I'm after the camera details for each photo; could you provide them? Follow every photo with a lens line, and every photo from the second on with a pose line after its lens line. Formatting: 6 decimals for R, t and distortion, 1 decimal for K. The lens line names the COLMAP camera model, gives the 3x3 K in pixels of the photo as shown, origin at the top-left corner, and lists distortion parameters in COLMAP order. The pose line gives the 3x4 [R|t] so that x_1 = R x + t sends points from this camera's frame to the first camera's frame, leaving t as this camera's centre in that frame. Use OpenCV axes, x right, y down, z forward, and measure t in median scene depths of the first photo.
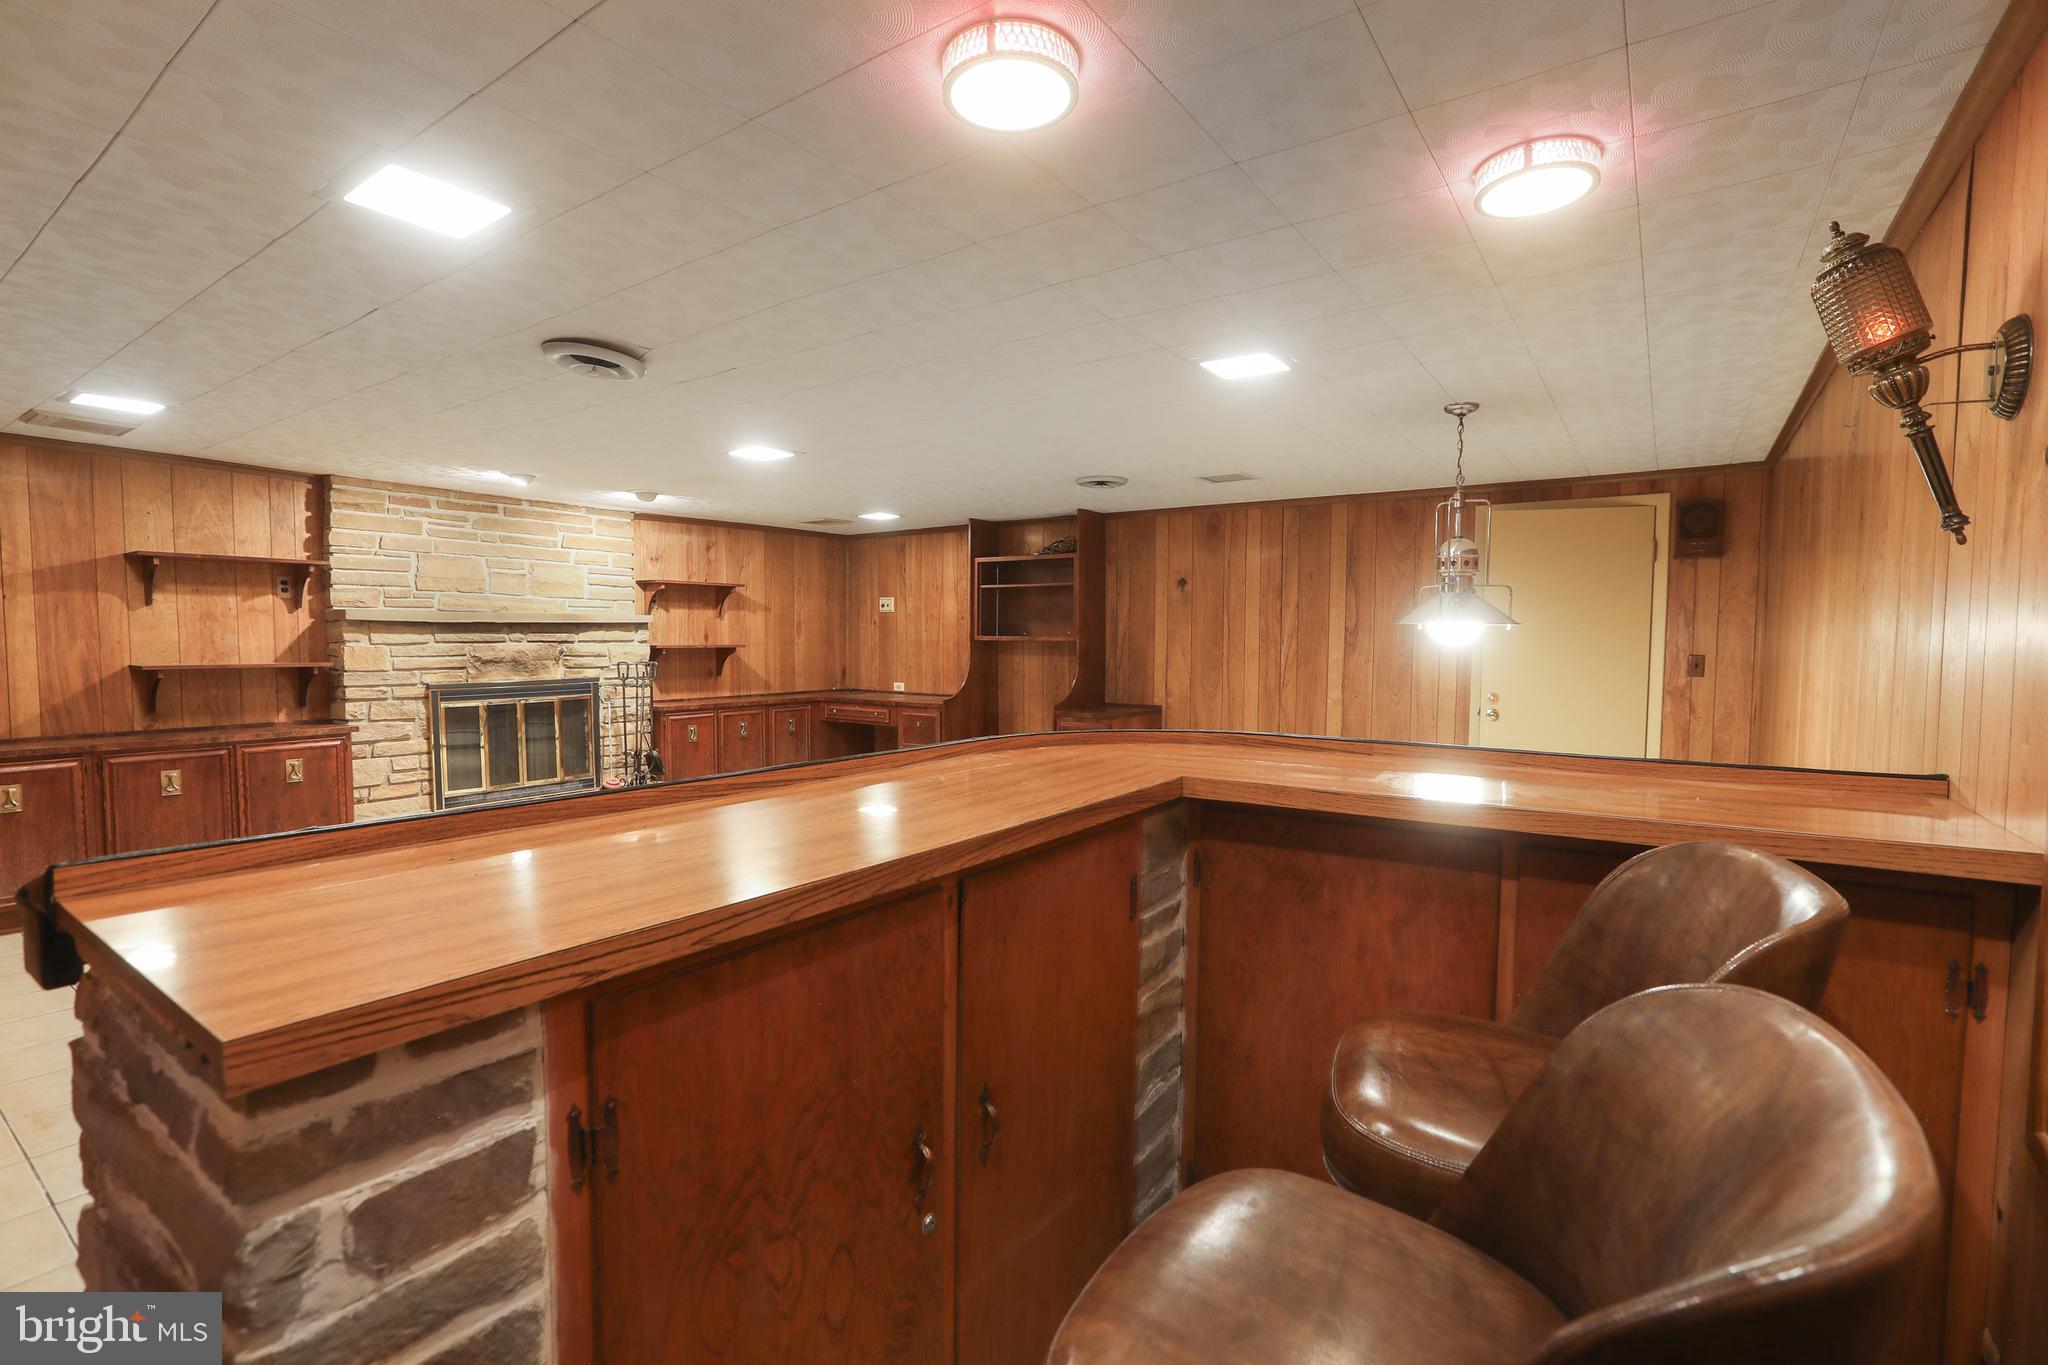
lens RADIAL K [[971.6, 0, 1023.2], [0, 971.6, 690.1], [0, 0, 1]] dist [0.000741, 0.000563]
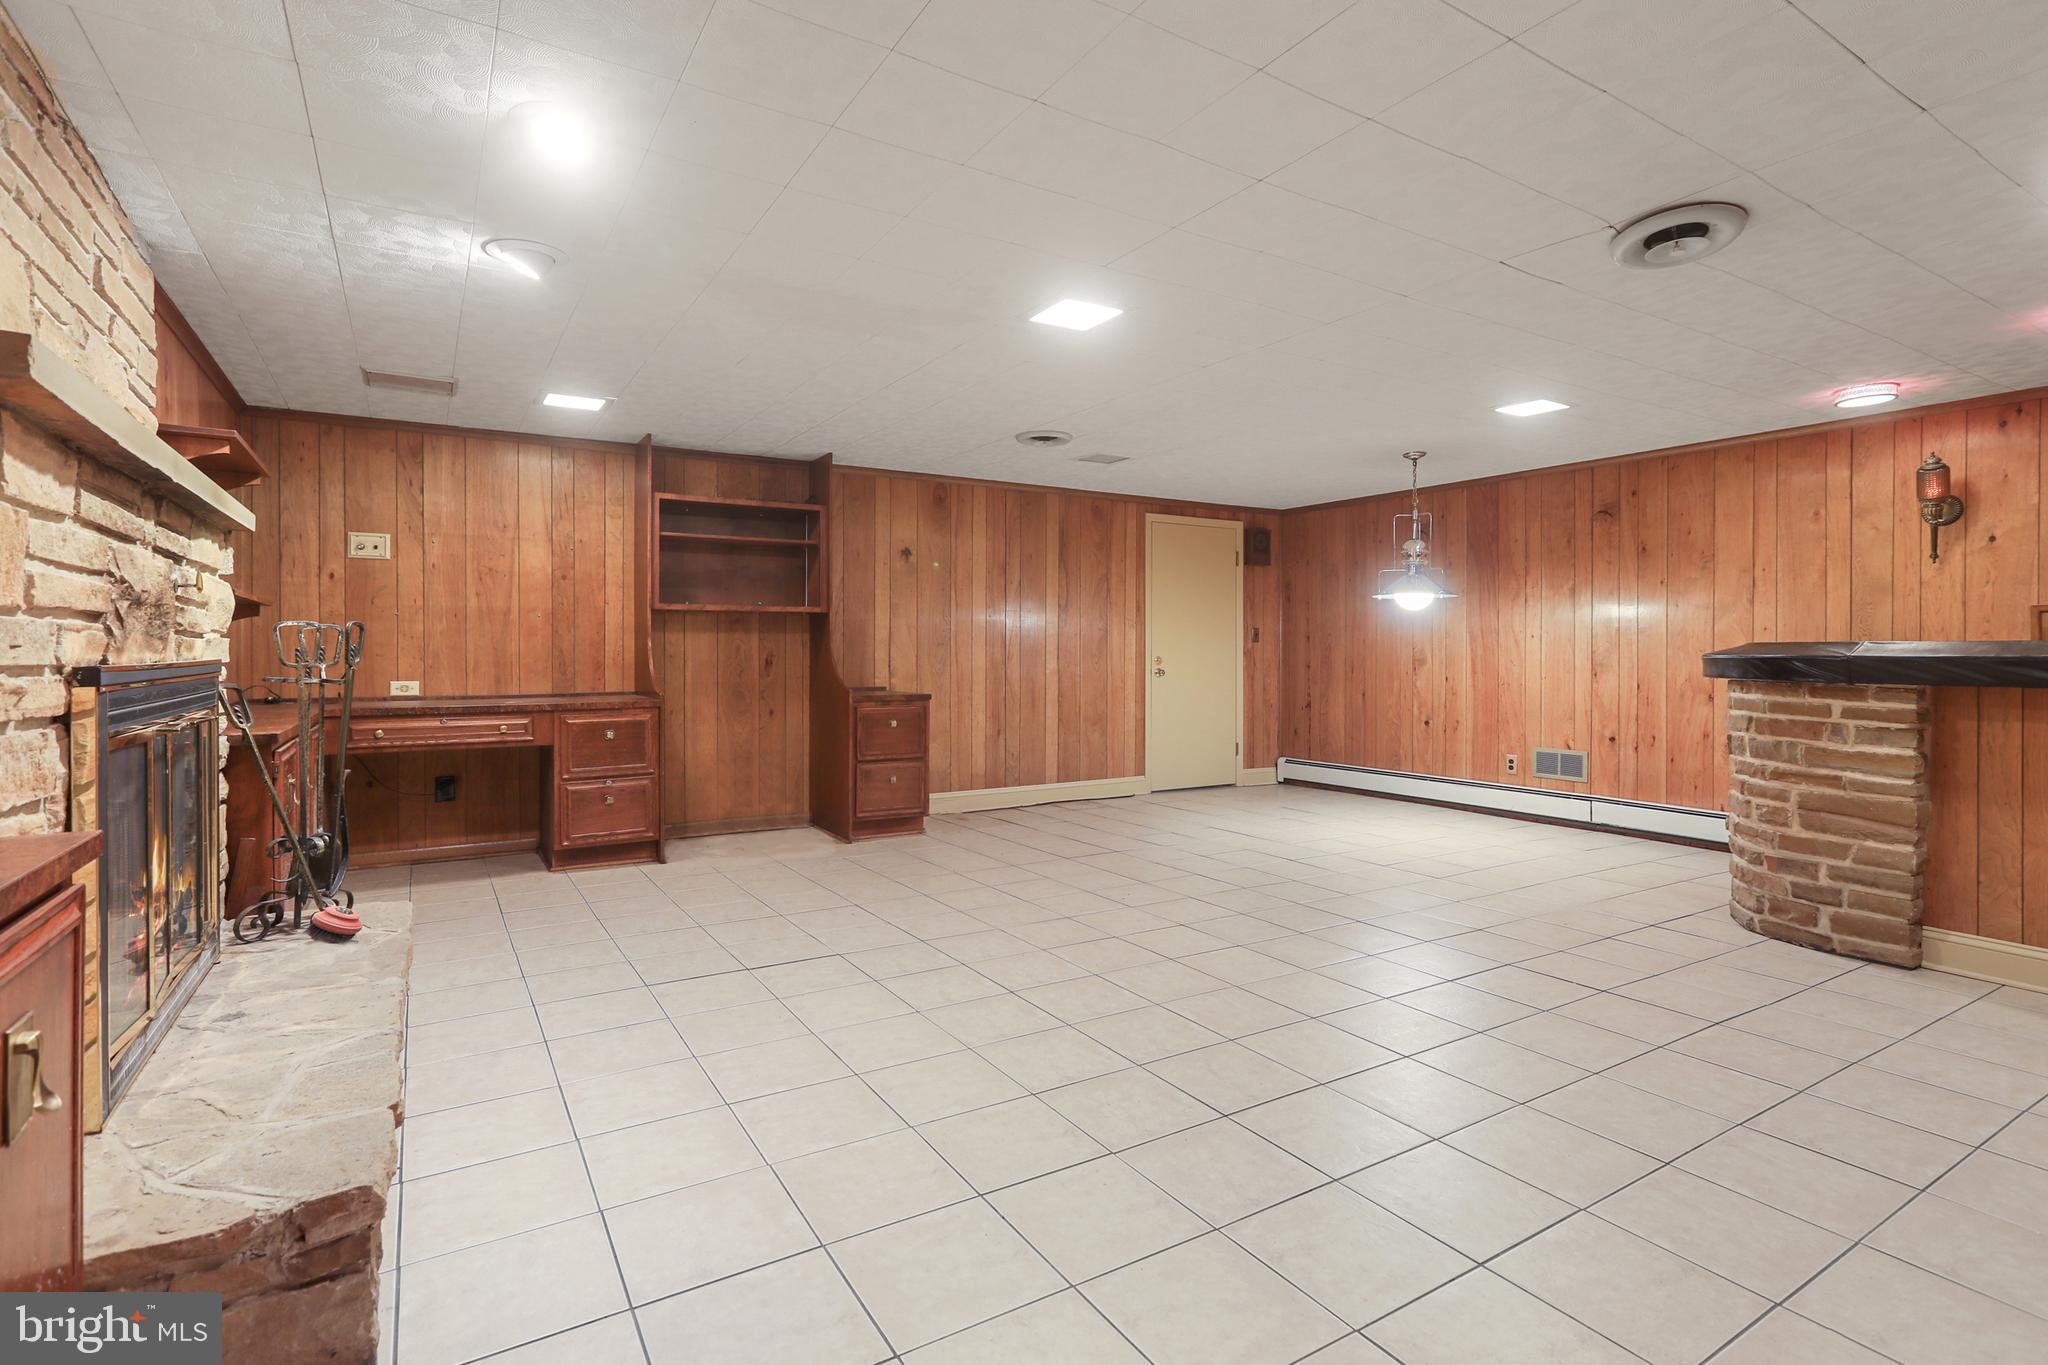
lens RADIAL K [[971.6, 0, 1028.8], [0, 971.6, 653.7], [0, 0, 1]] dist [0.000741, 0.000563]
pose [[0.392291, -0.008275, 0.919804, -0.639934], [0.053846, 0.998451, -0.013983, 0.005422], [-0.918264, 0.055013, 0.392129, 0.527029]]
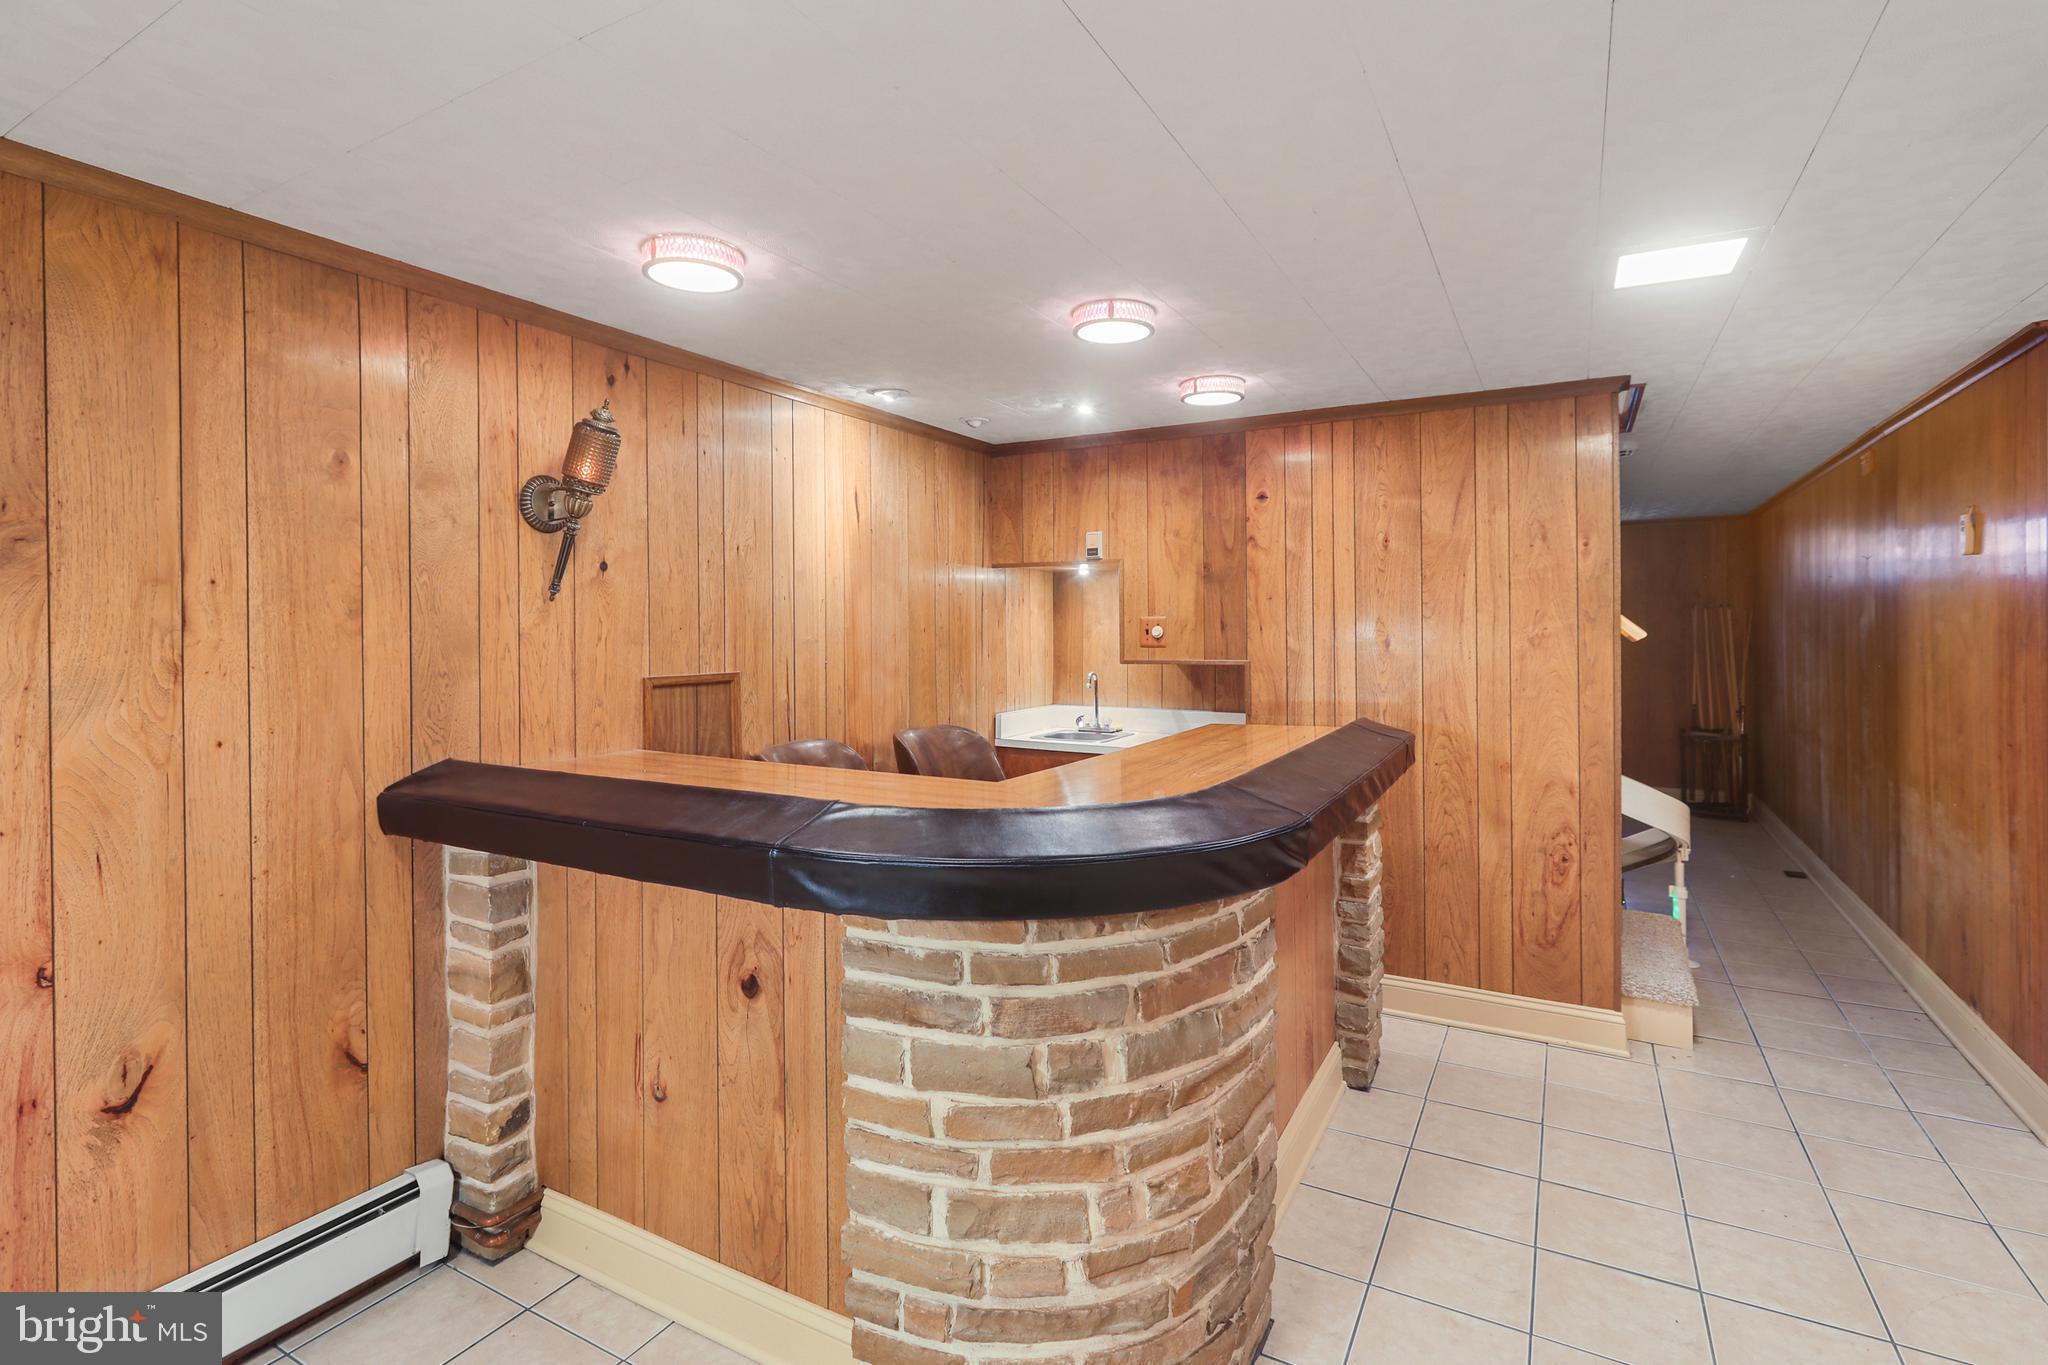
lens RADIAL K [[971.6, 0, 1038.2], [0, 971.6, 635.3], [0, 0, 1]] dist [0.000741, 0.000563]
pose [[-0.994726, -0.000837, -0.102566, 0.067038], [-0.007288, 0.998016, 0.062541, -0.043055], [0.102310, 0.062958, -0.992758, 0.593348]]
